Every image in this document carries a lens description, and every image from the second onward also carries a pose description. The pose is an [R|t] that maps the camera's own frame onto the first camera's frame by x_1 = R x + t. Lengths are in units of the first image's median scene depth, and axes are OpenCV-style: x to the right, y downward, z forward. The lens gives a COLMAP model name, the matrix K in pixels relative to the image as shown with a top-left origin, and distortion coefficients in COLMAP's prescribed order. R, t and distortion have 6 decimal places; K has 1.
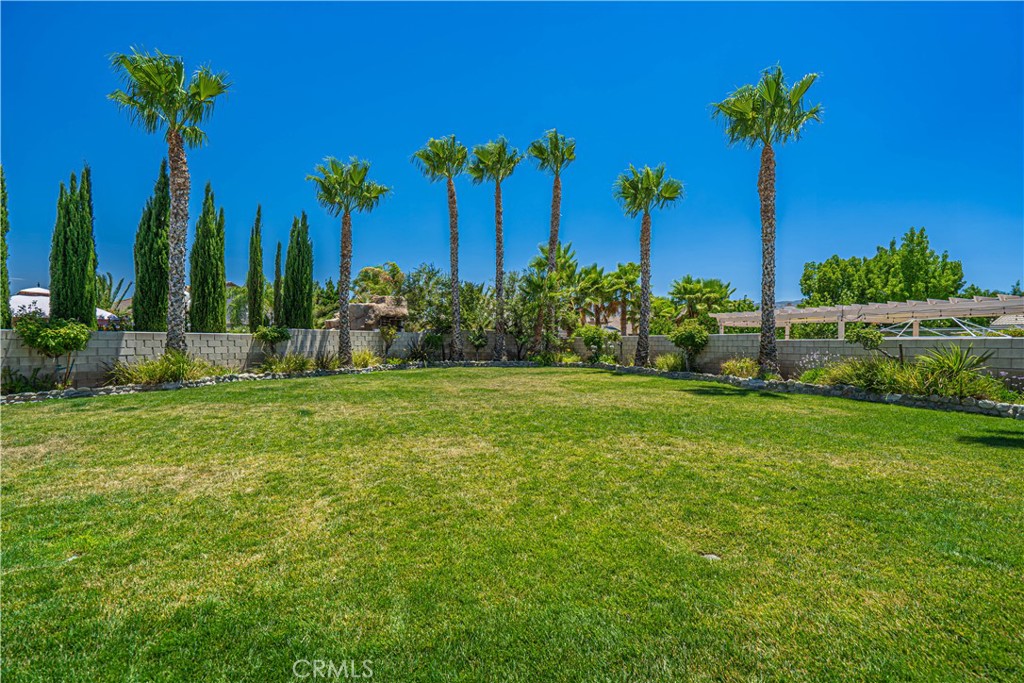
lens RADIAL K [[456.5, 0, 514.4], [0, 456.5, 343.9], [0, 0, 1]] dist [-0.009196, 0.000610]
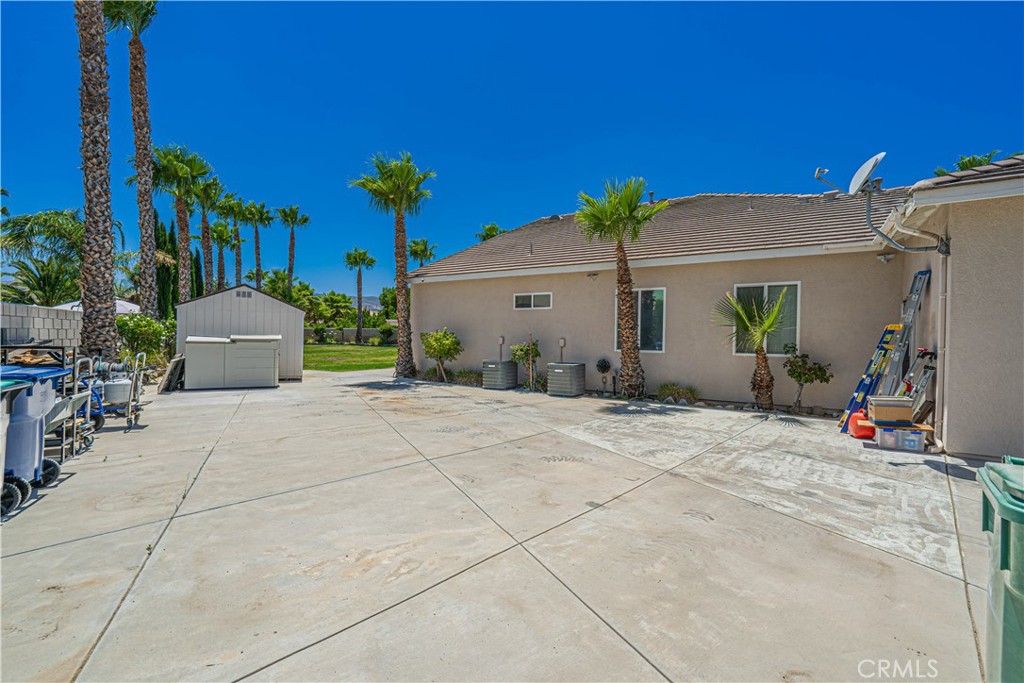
lens RADIAL K [[462.5, 0, 528.4], [0, 462.5, 347.8], [0, 0, 1]] dist [-0.014902, -0.000024]
pose [[0.515757, -0.017470, 0.856557, -1.194721], [-0.007855, 0.999654, 0.025119, 0.011496], [-0.856699, -0.019684, 0.515441, -0.804131]]
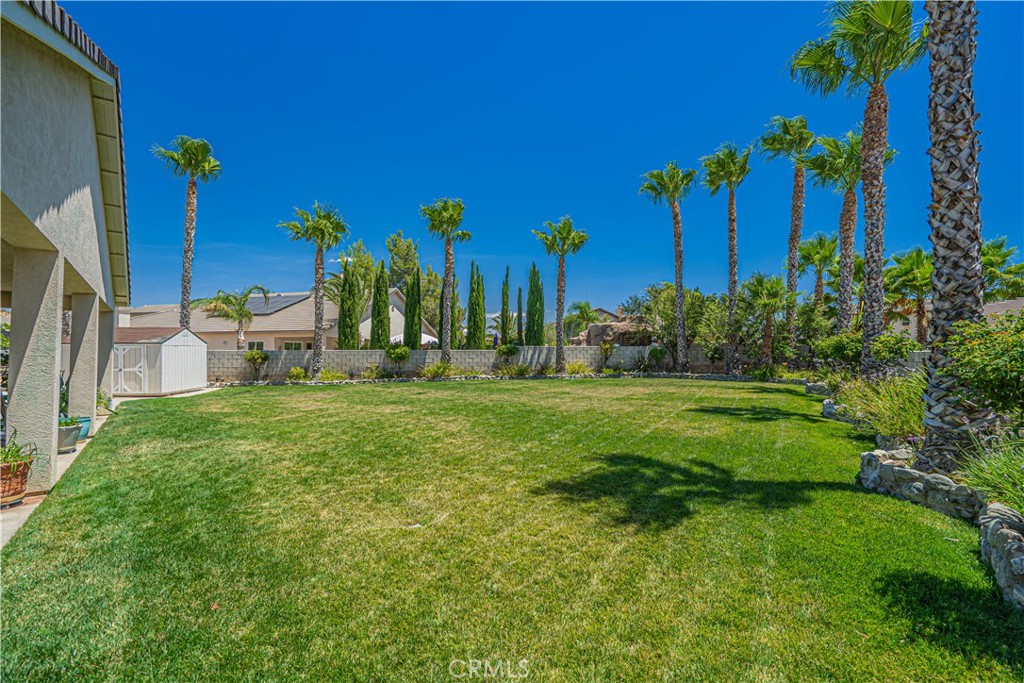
lens RADIAL K [[462.5, 0, 528.4], [0, 462.5, 347.8], [0, 0, 1]] dist [-0.014902, -0.000024]
pose [[0.615492, -0.013066, -0.788035, 0.602974], [-0.000893, 0.999850, -0.017275, -0.002231], [0.788143, 0.011336, 0.615388, 0.091888]]
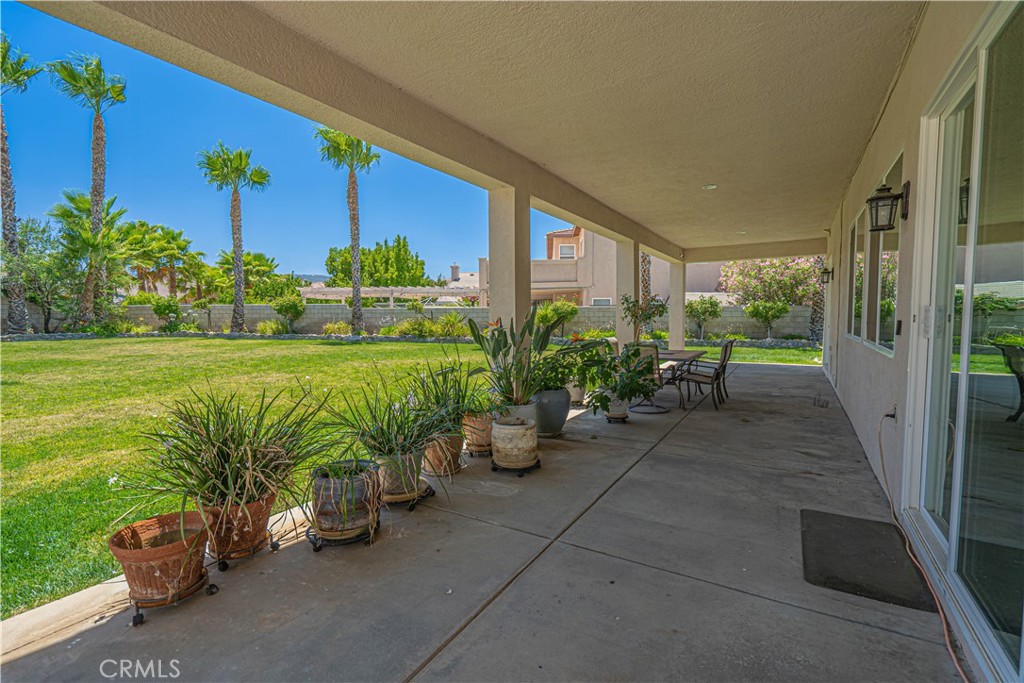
lens RADIAL K [[462.5, 0, 528.4], [0, 462.5, 347.8], [0, 0, 1]] dist [-0.014902, -0.000024]
pose [[0.501585, -0.060830, 0.862967, -0.343804], [0.003526, 0.997660, 0.068275, 0.013900], [-0.865101, -0.031203, 0.500626, -0.168132]]
